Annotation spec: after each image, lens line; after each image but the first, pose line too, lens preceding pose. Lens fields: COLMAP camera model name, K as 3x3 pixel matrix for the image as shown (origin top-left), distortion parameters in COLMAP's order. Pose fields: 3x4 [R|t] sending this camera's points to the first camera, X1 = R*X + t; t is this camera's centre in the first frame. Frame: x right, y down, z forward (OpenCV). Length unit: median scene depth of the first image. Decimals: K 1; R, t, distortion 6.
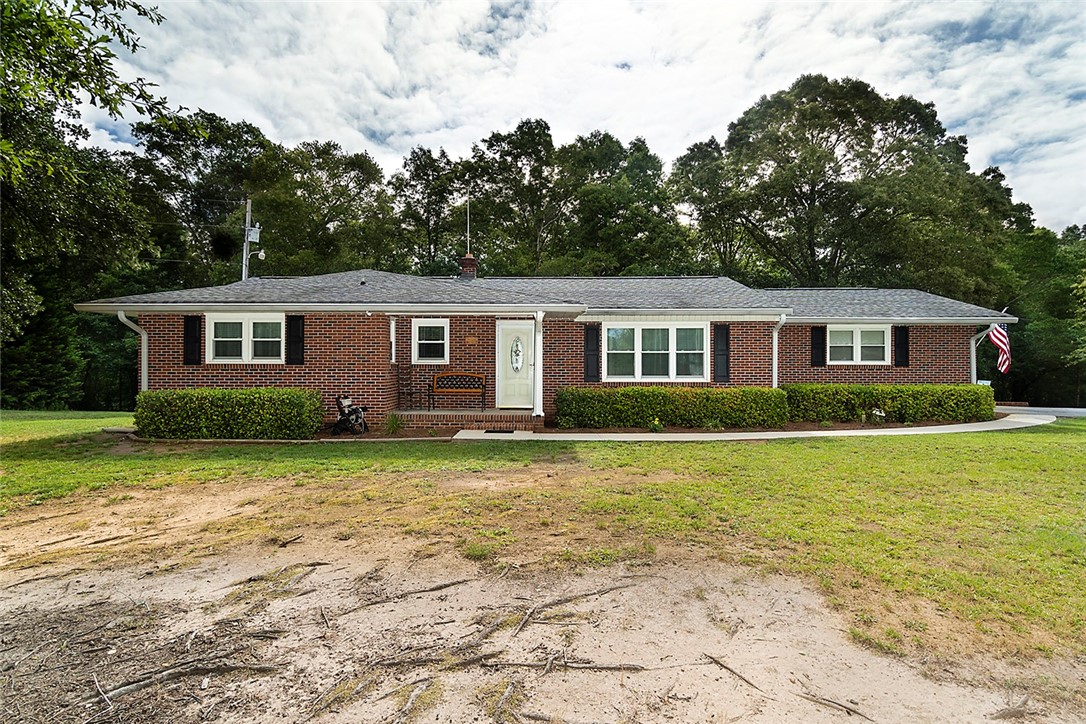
lens RADIAL K [[527.1, 0, 542.9], [0, 527.1, 360.6], [0, 0, 1]] dist [-0.004571, -0.000421]
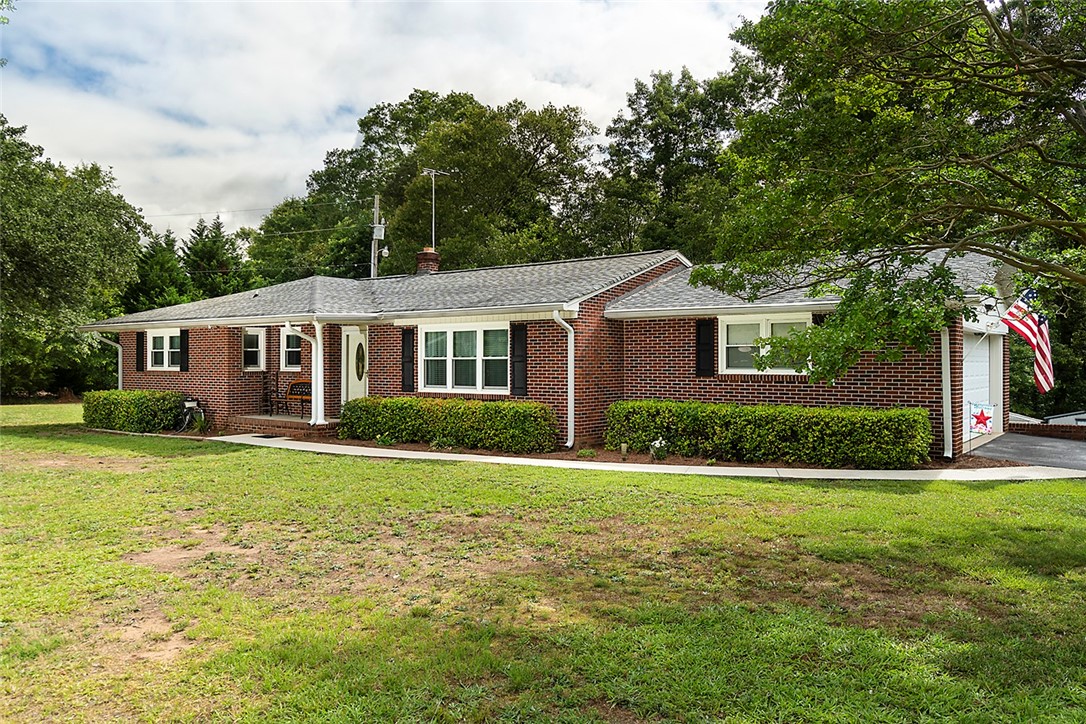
lens RADIAL K [[795.6, 0, 542.3], [0, 795.6, 362.9], [0, 0, 1]] dist [-0.005557, 0.002217]
pose [[0.813171, -0.002648, -0.582018, 1.069845], [0.002990, 0.999995, -0.000373, -0.008150], [0.582017, -0.001437, 0.813176, 0.024338]]
